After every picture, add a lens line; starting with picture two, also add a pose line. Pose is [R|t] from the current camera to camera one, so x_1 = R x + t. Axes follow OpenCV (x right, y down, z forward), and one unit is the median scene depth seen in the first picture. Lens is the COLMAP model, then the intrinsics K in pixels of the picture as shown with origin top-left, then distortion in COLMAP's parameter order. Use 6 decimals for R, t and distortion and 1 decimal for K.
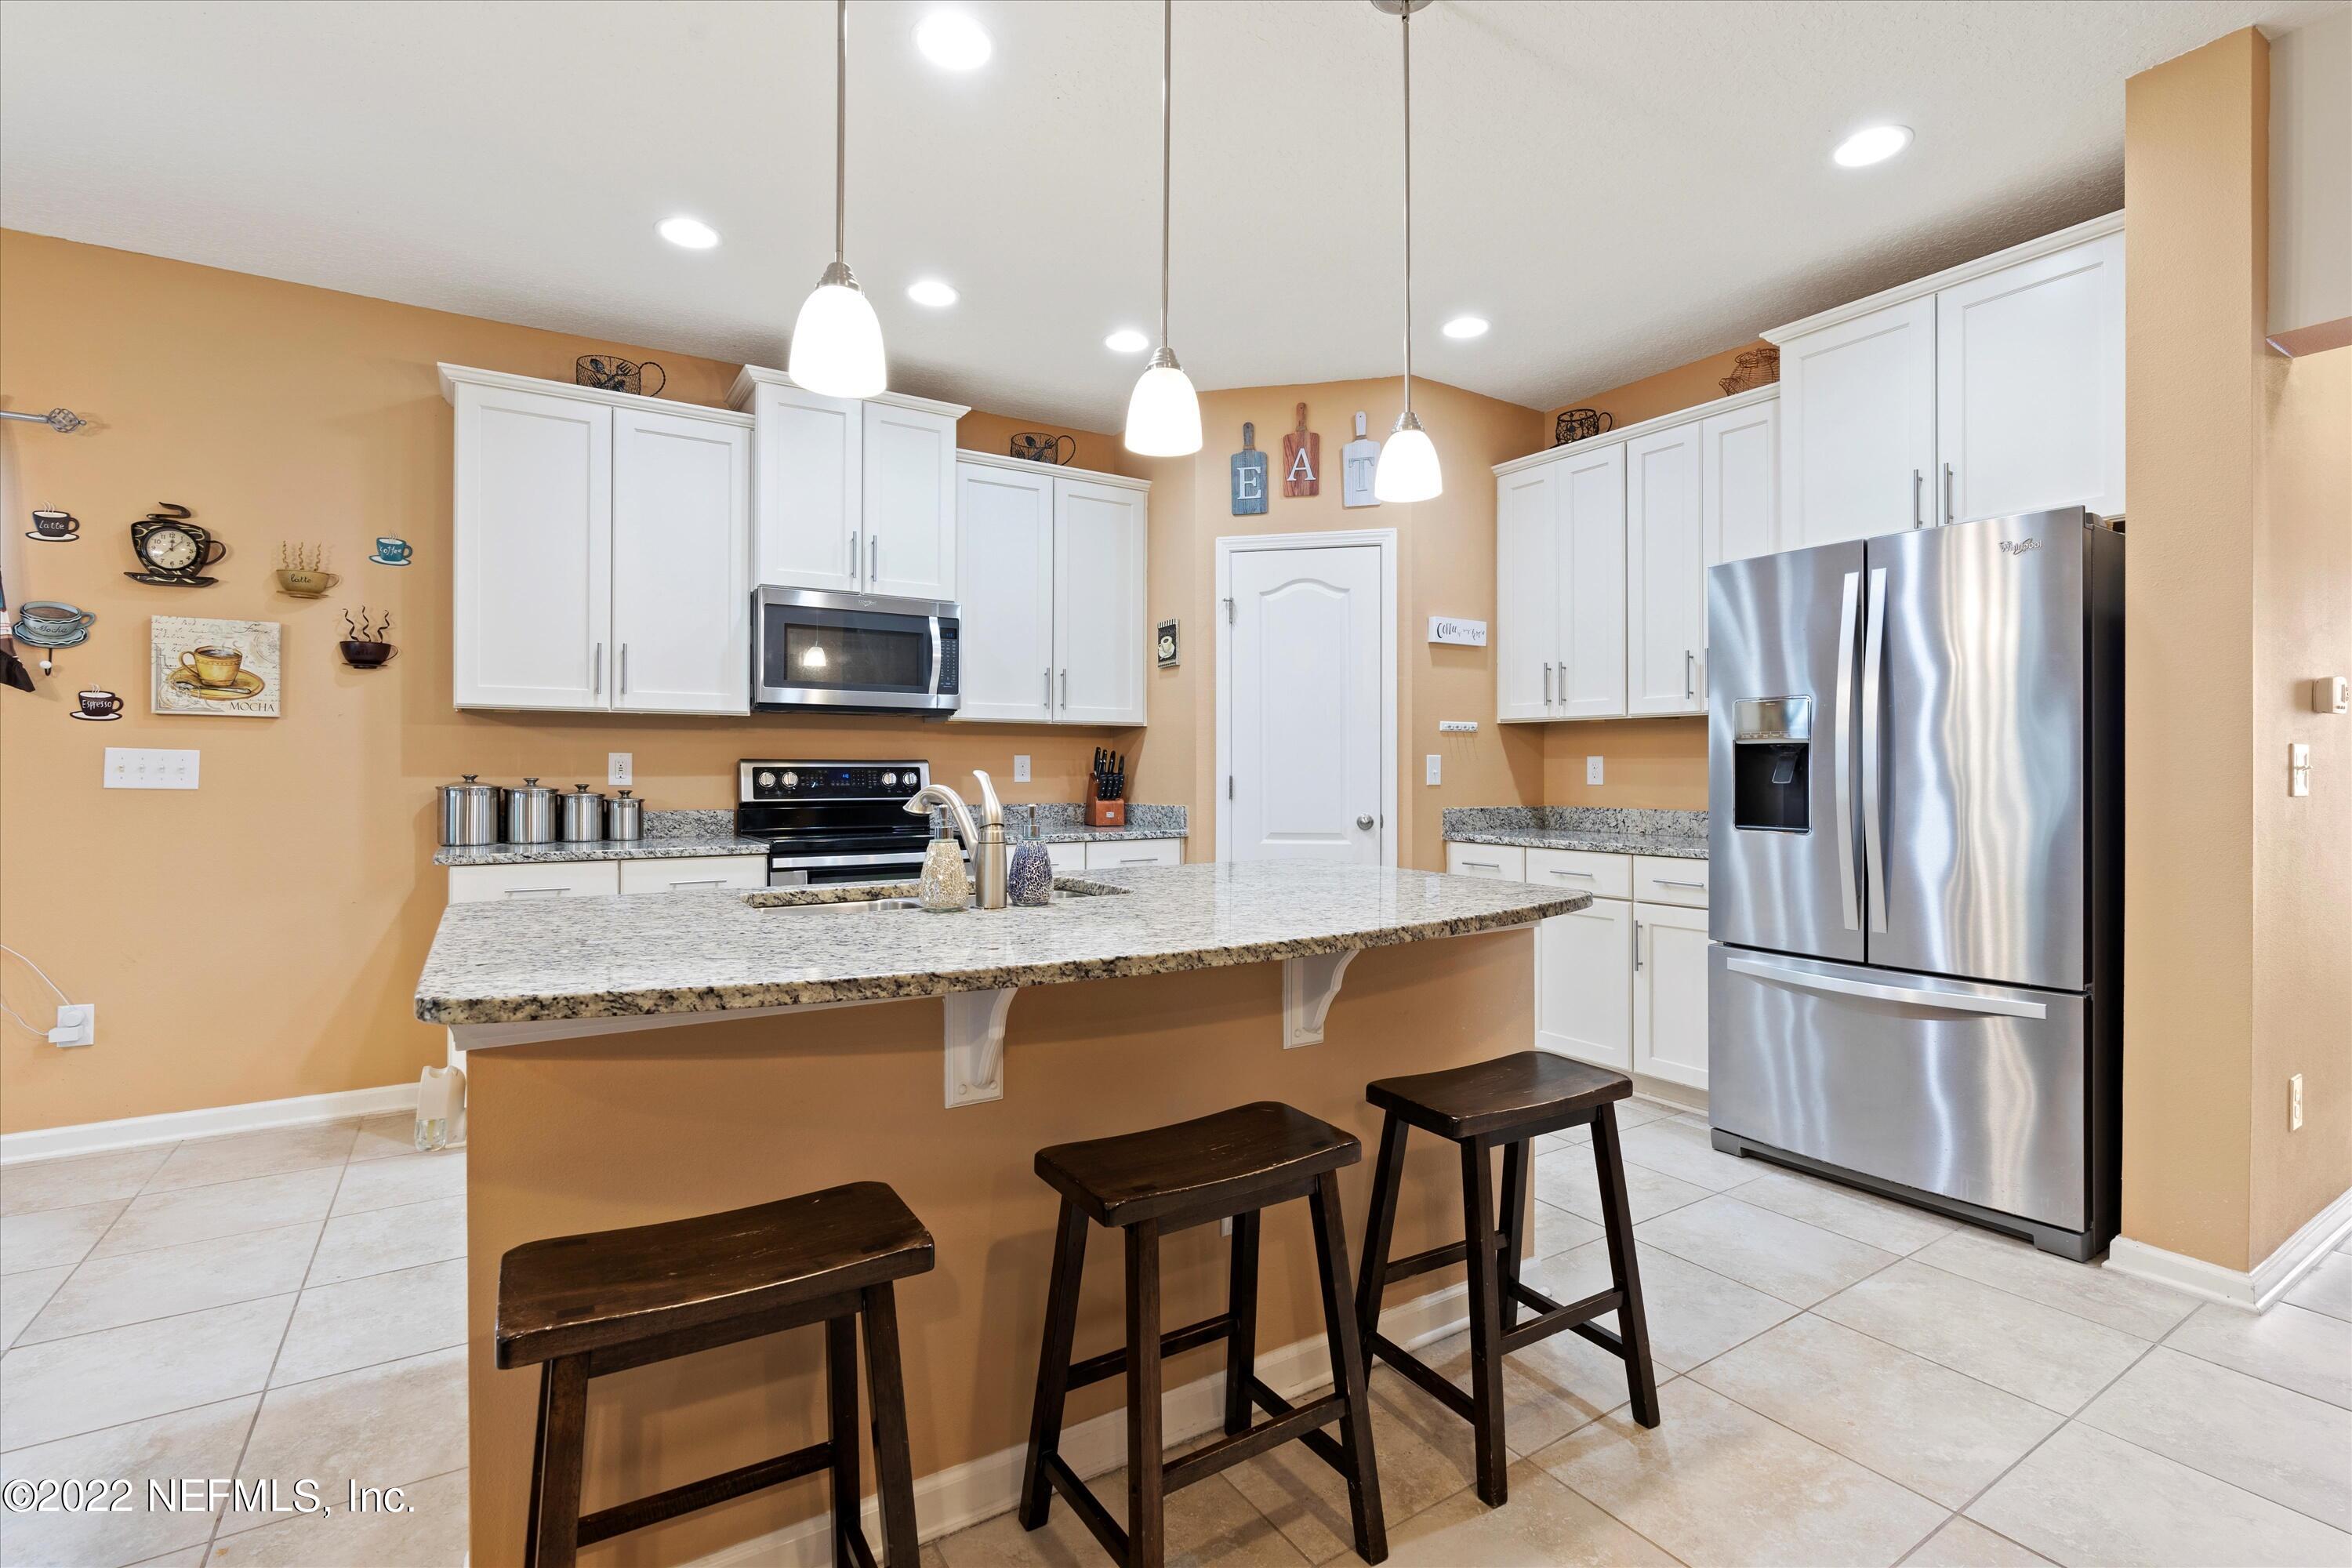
lens RADIAL K [[1070.4, 0, 1169.5], [0, 1070.4, 762.0], [0, 0, 1]] dist [-0.008581, 0.002964]
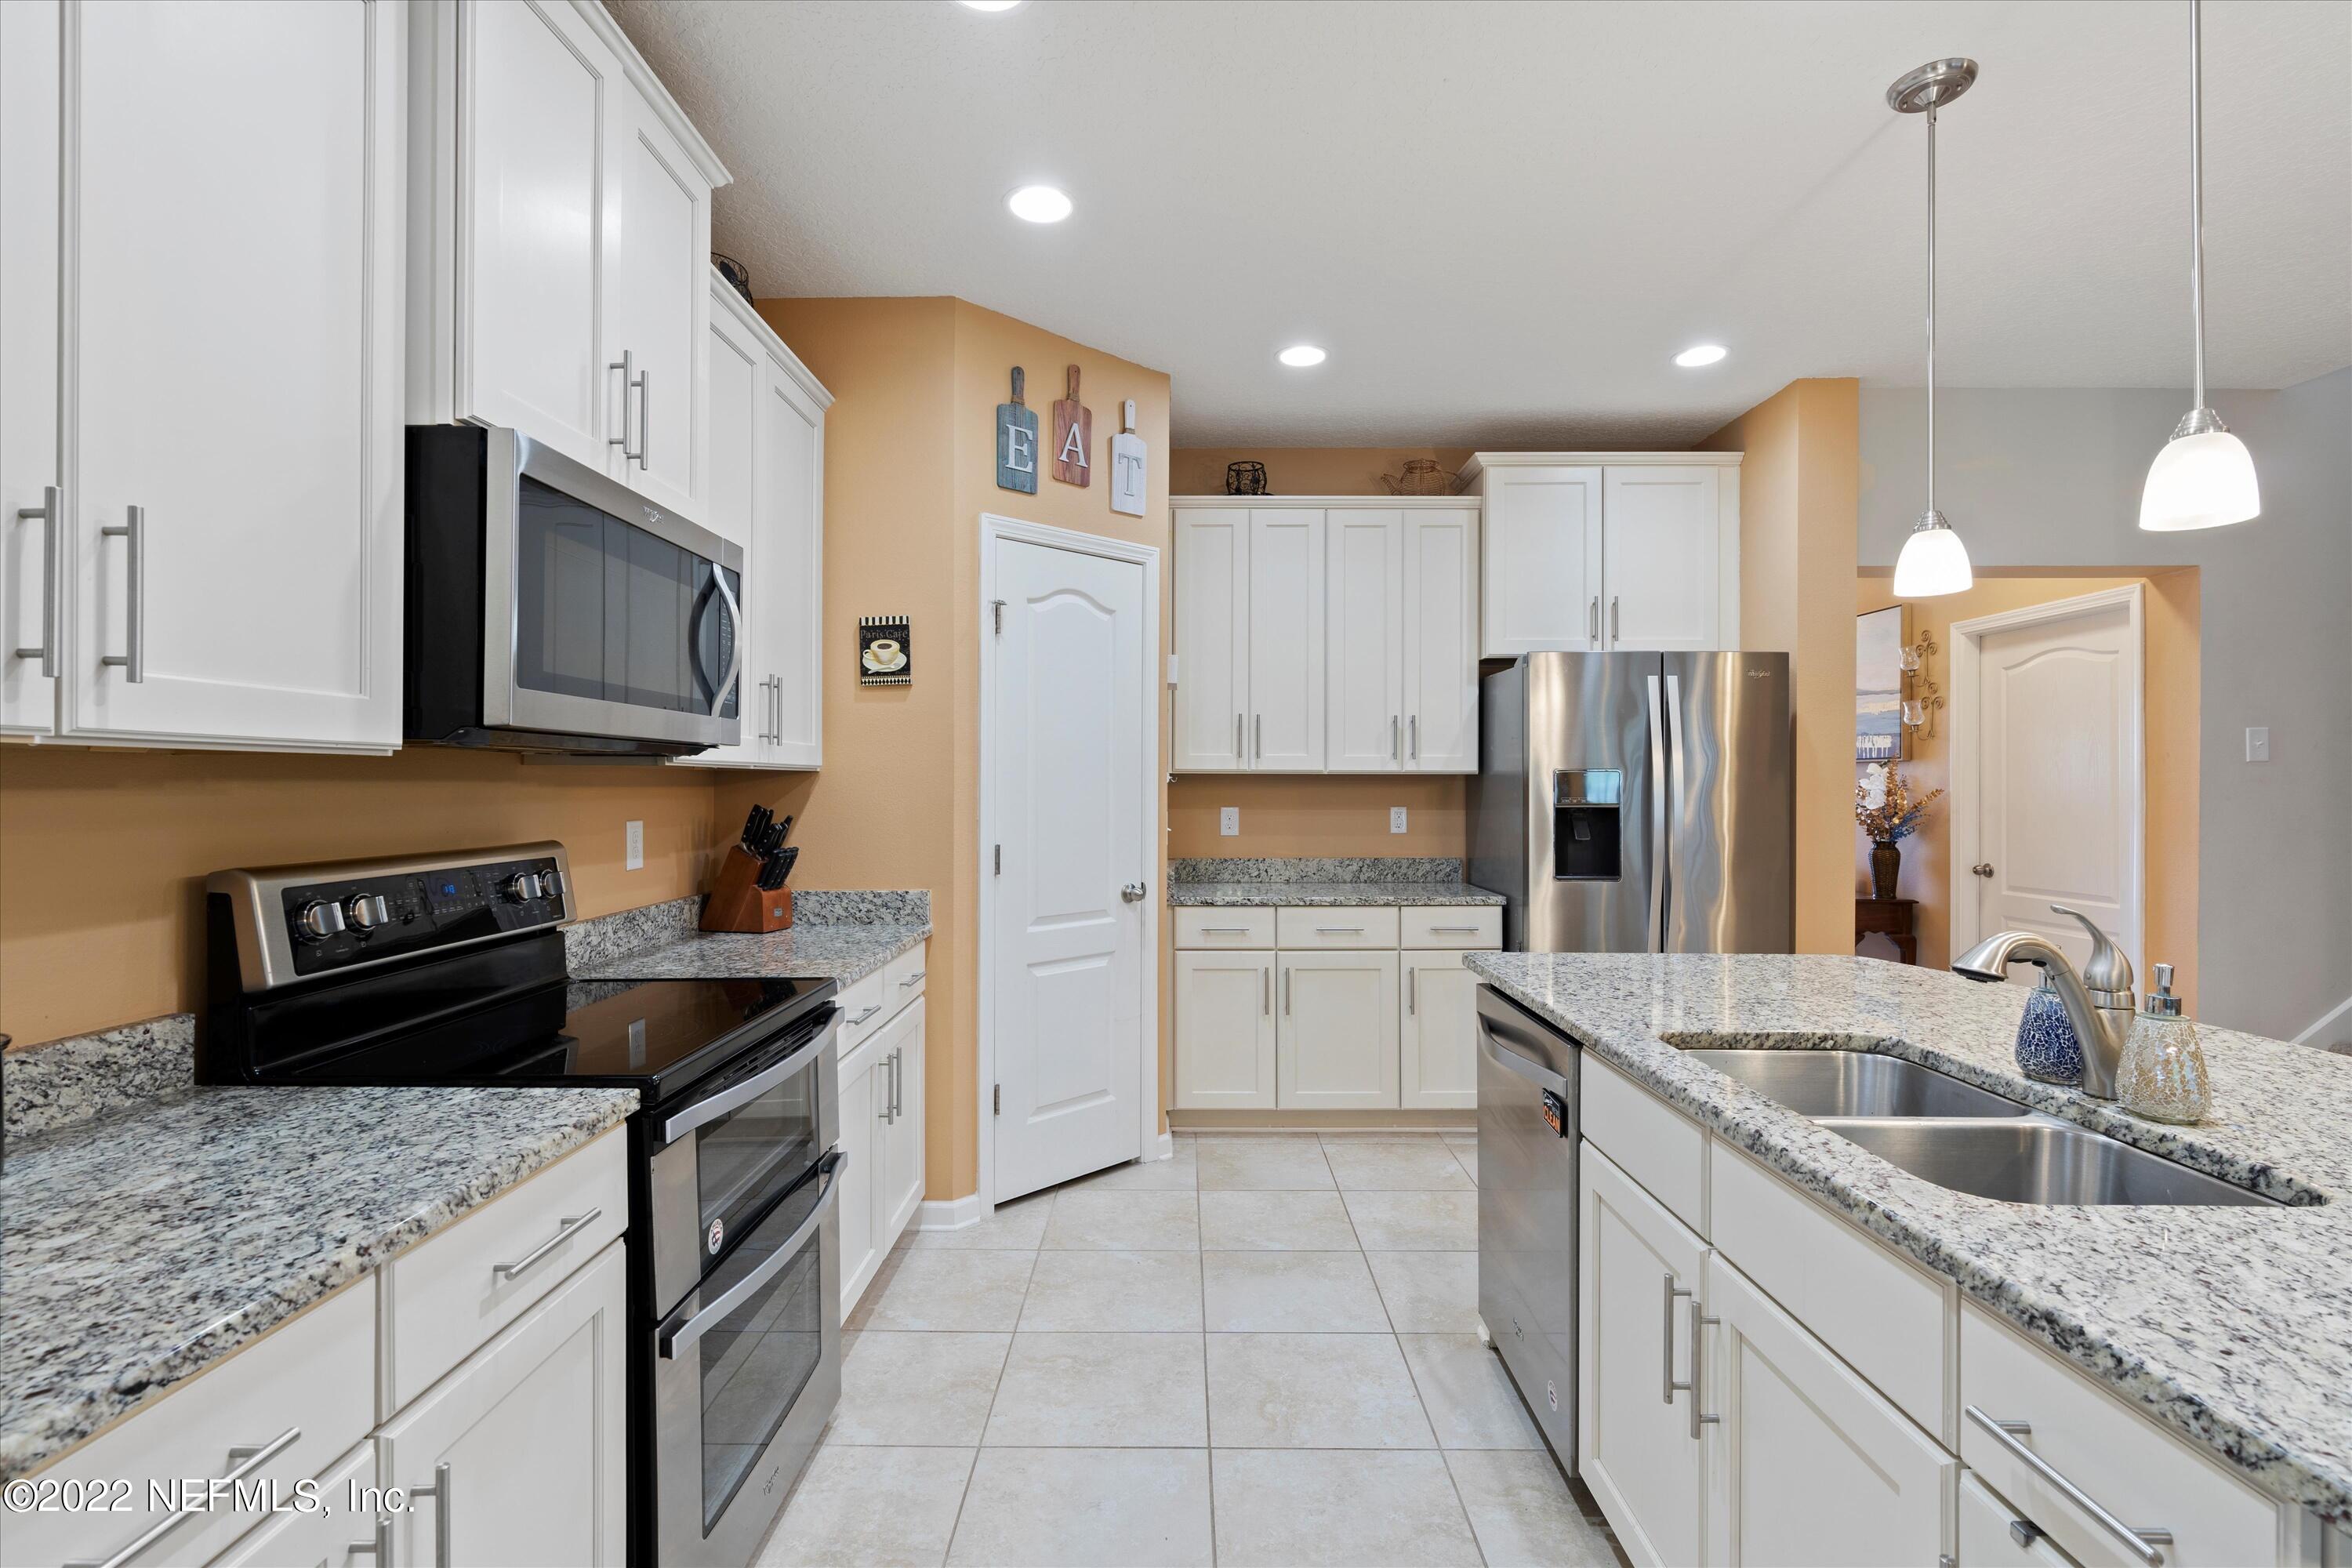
lens RADIAL K [[1070.4, 0, 1160.6], [0, 1070.4, 779.1], [0, 0, 1]] dist [-0.008581, 0.002964]
pose [[0.549070, 0.003571, 0.835769, -0.524157], [-0.005431, 0.999985, -0.000705, -0.033641], [-0.835759, -0.004152, 0.549081, 0.543467]]
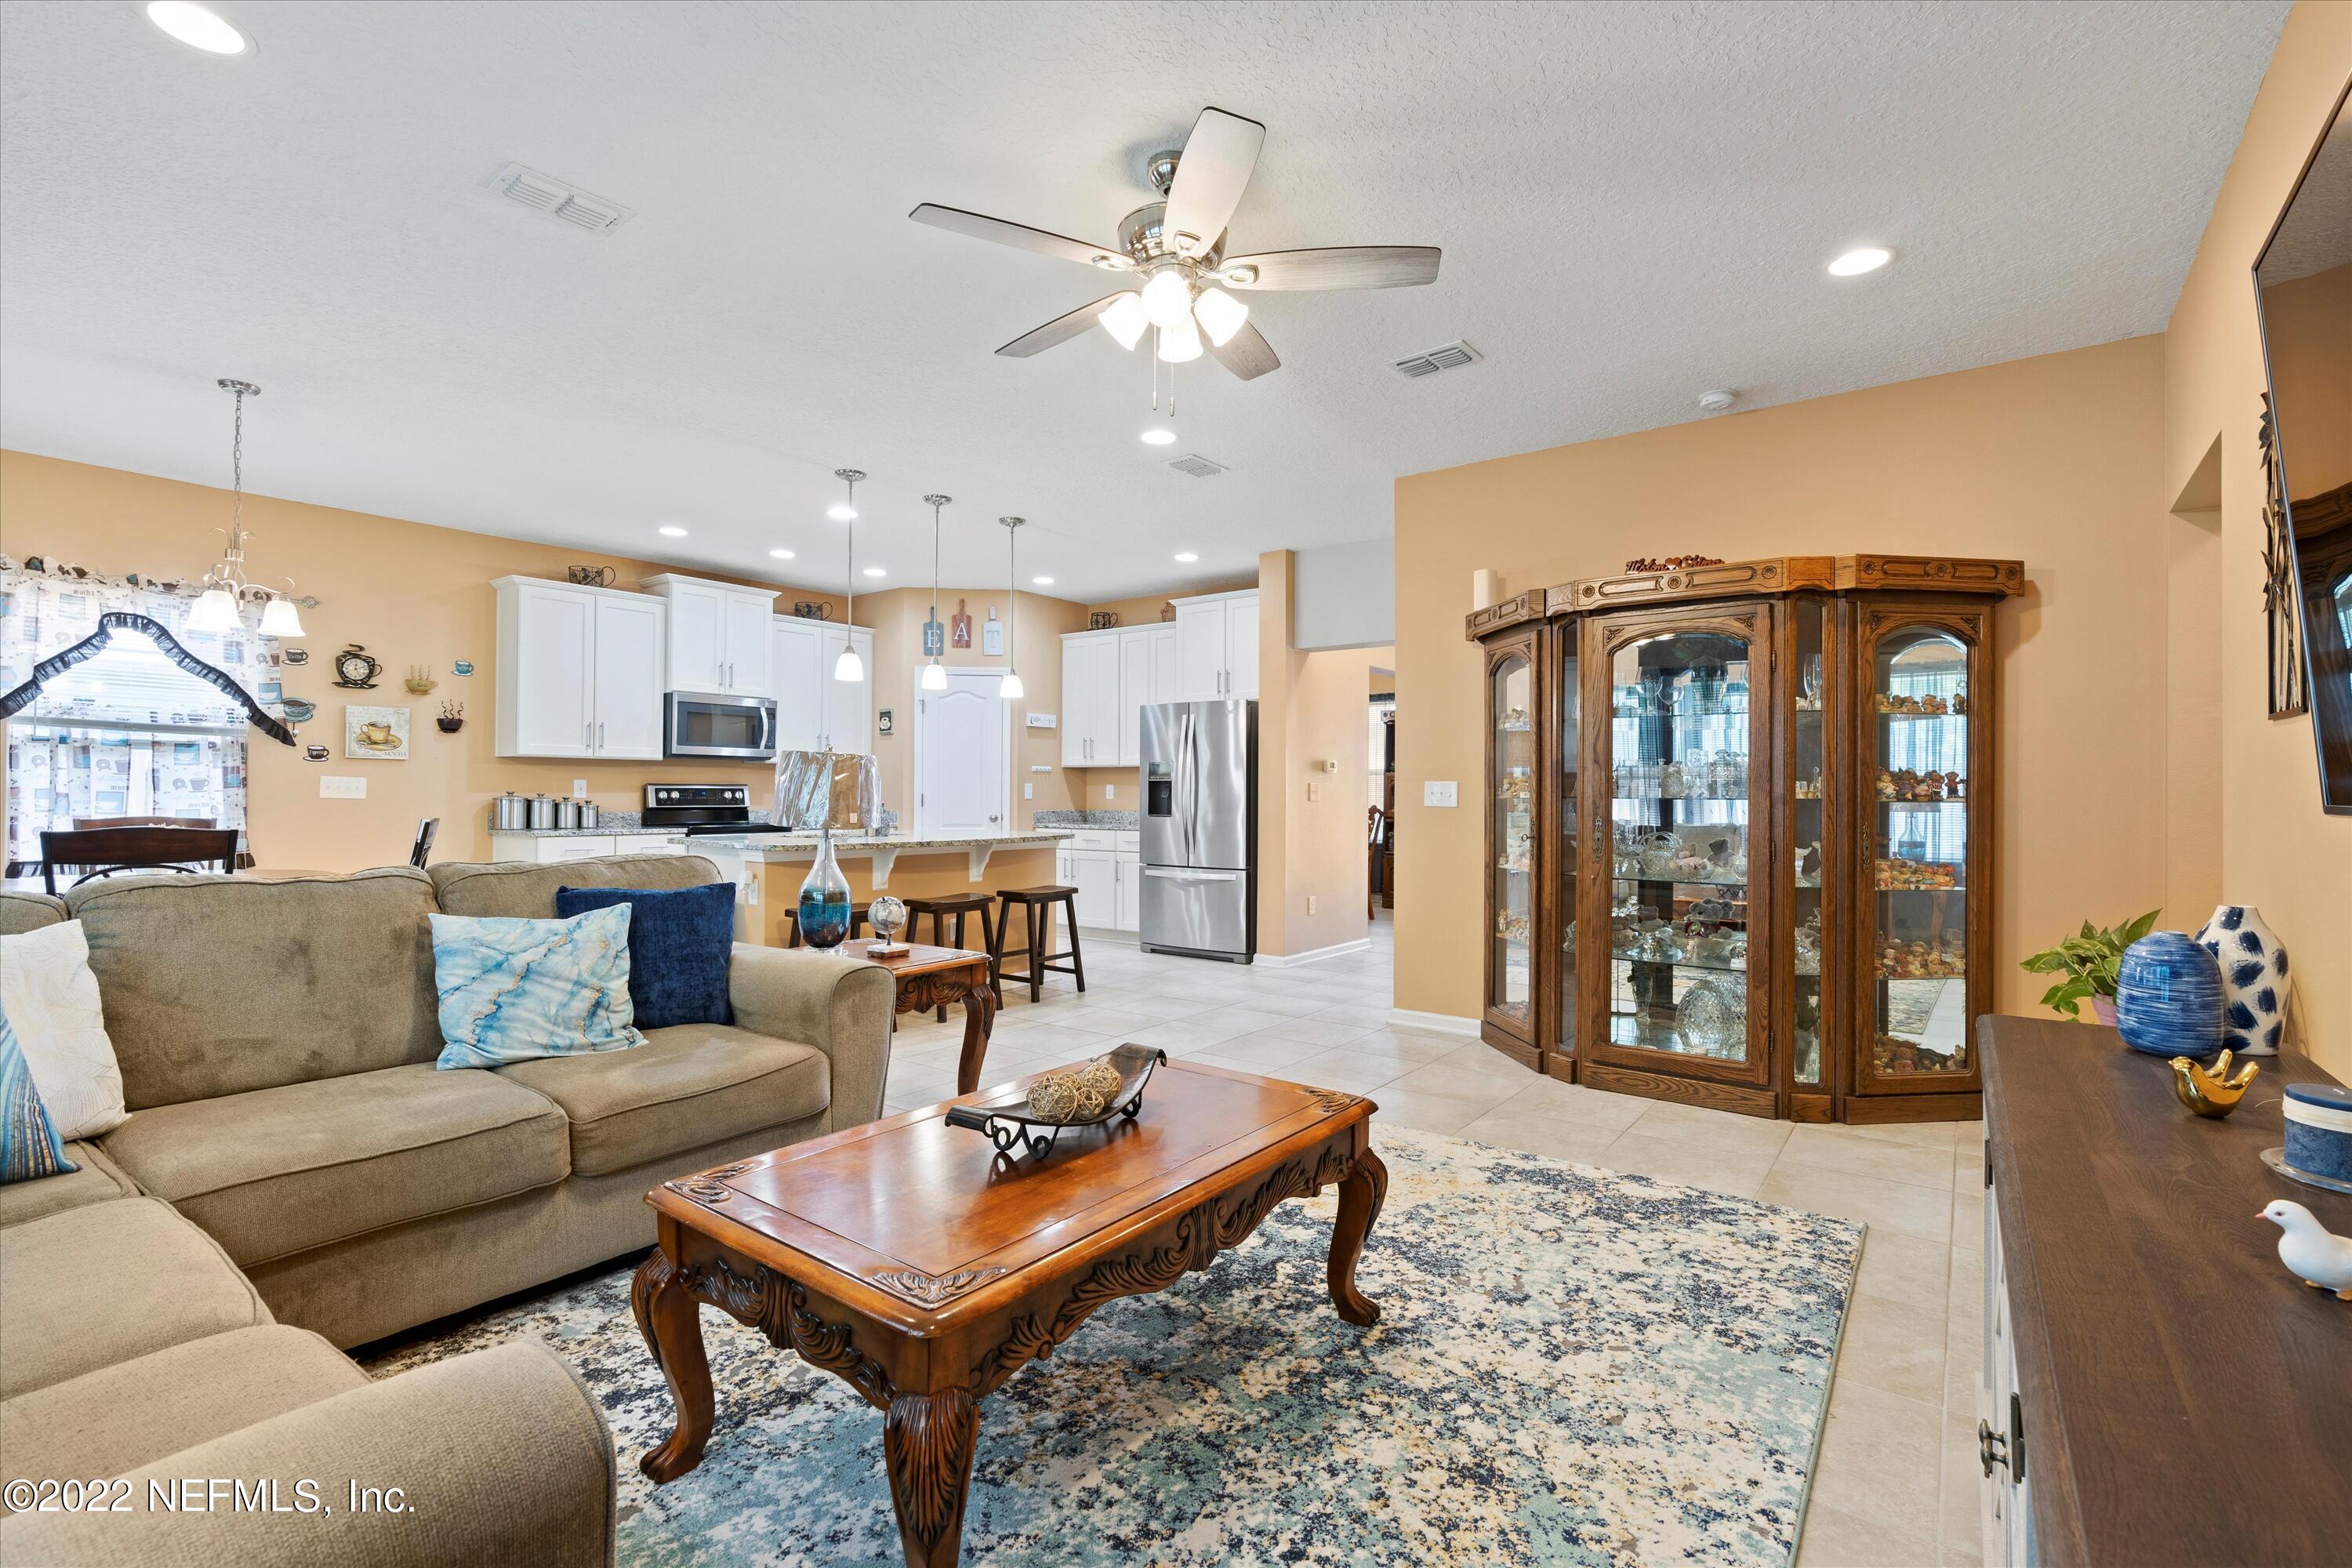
lens RADIAL K [[1070.4, 0, 1165.9], [0, 1070.4, 777.6], [0, 0, 1]] dist [-0.008581, 0.002964]
pose [[0.940201, 0.008468, 0.340516, -0.191689], [-0.005948, 0.999947, -0.008443, -0.002843], [-0.340570, 0.005913, 0.940201, -0.967015]]
